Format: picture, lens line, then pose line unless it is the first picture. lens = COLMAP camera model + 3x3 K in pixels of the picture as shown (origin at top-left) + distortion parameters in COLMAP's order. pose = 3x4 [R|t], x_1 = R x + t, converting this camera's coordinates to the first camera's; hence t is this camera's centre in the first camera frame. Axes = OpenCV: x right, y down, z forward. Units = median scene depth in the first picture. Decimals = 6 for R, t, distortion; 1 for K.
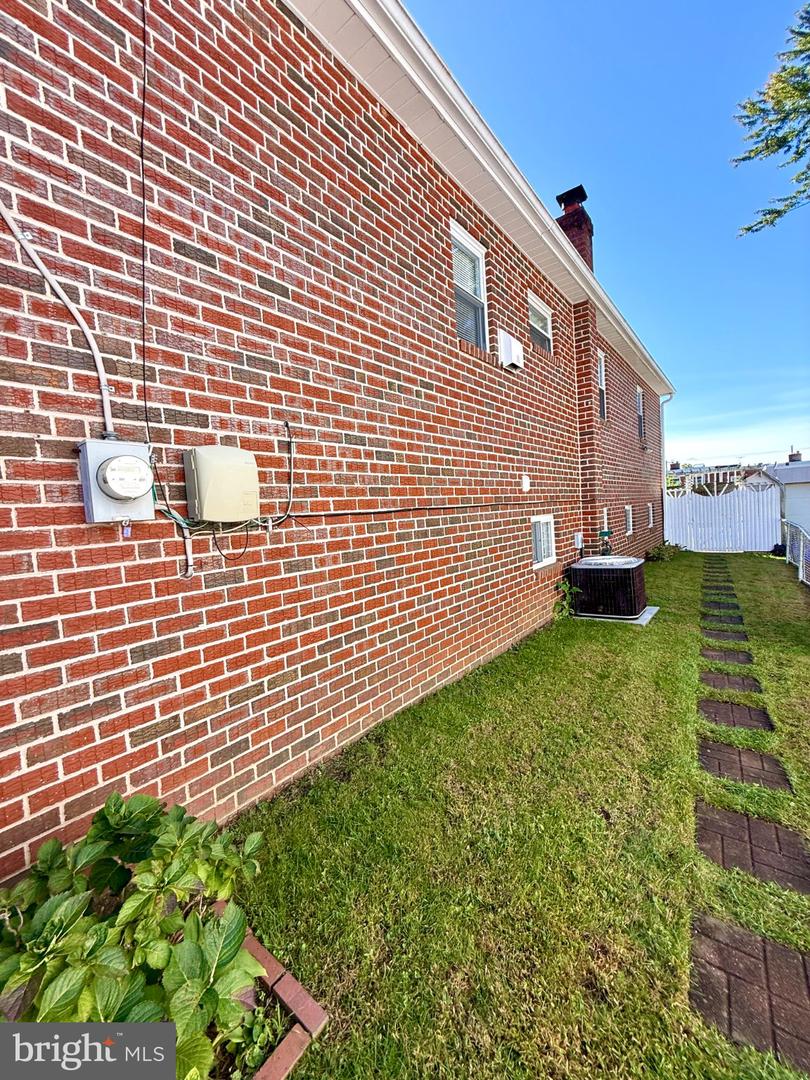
lens RADIAL K [[431.2, 0, 398.2], [0, 431.2, 536.0], [0, 0, 1]] dist [-0.000095, 0.000553]
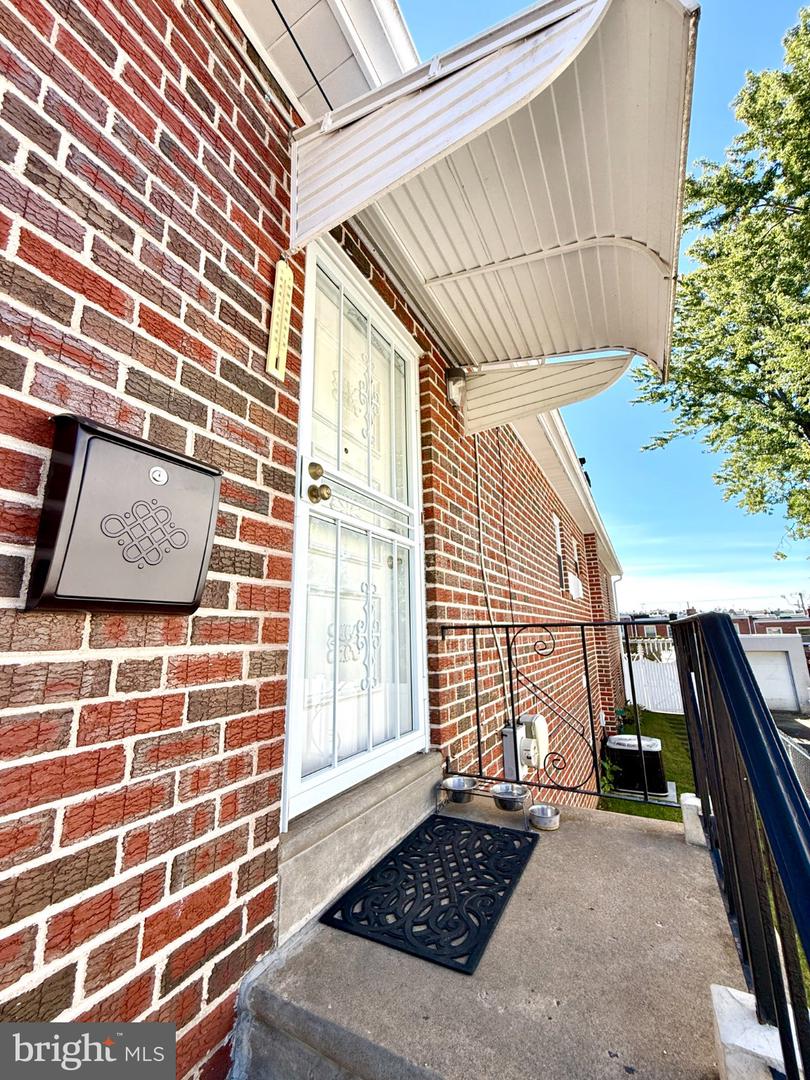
lens RADIAL K [[431.2, 0, 397.4], [0, 431.2, 539.4], [0, 0, 1]] dist [-0.000095, 0.000553]
pose [[0.985050, 0.084441, 0.150151, -0.204487], [-0.040367, 0.960501, -0.275332, -0.063775], [-0.167470, 0.265154, 0.949551, -0.106528]]
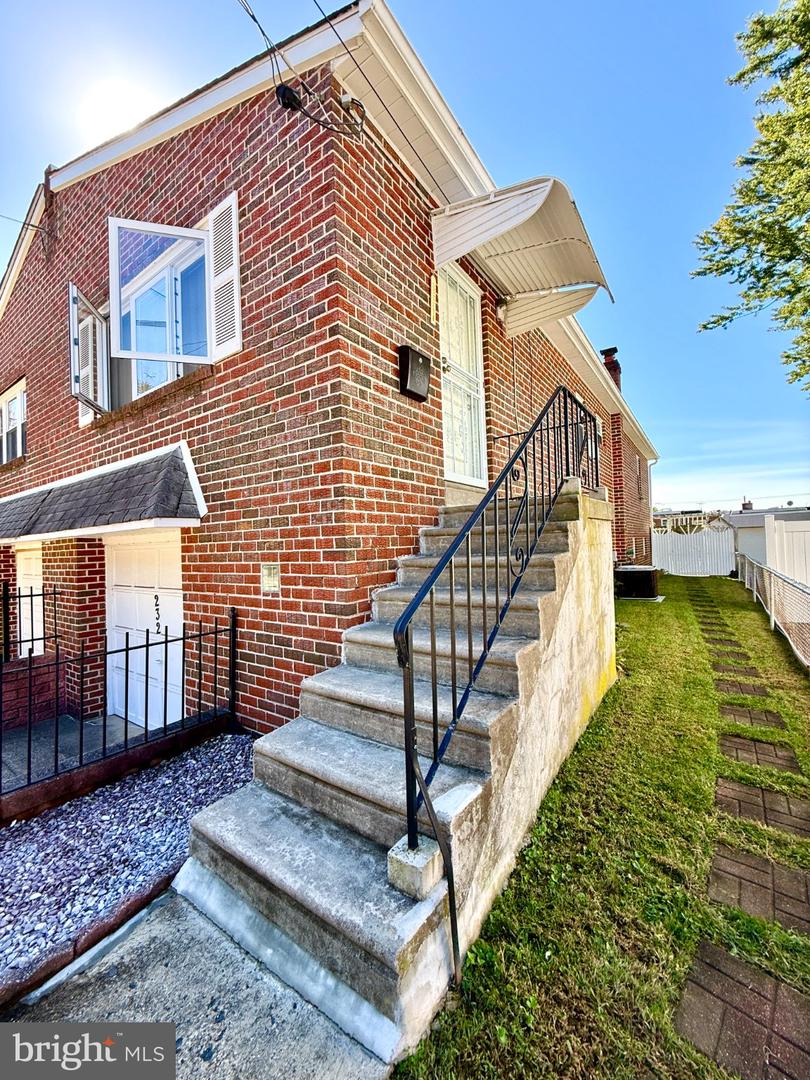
lens RADIAL K [[431.2, 0, 399.7], [0, 431.2, 541.4], [0, 0, 1]] dist [-0.000095, 0.000553]
pose [[0.997811, 0.028810, 0.059530, -0.261346], [-0.024771, 0.997411, -0.067514, 0.044775], [-0.061320, 0.065892, 0.995941, -0.305599]]
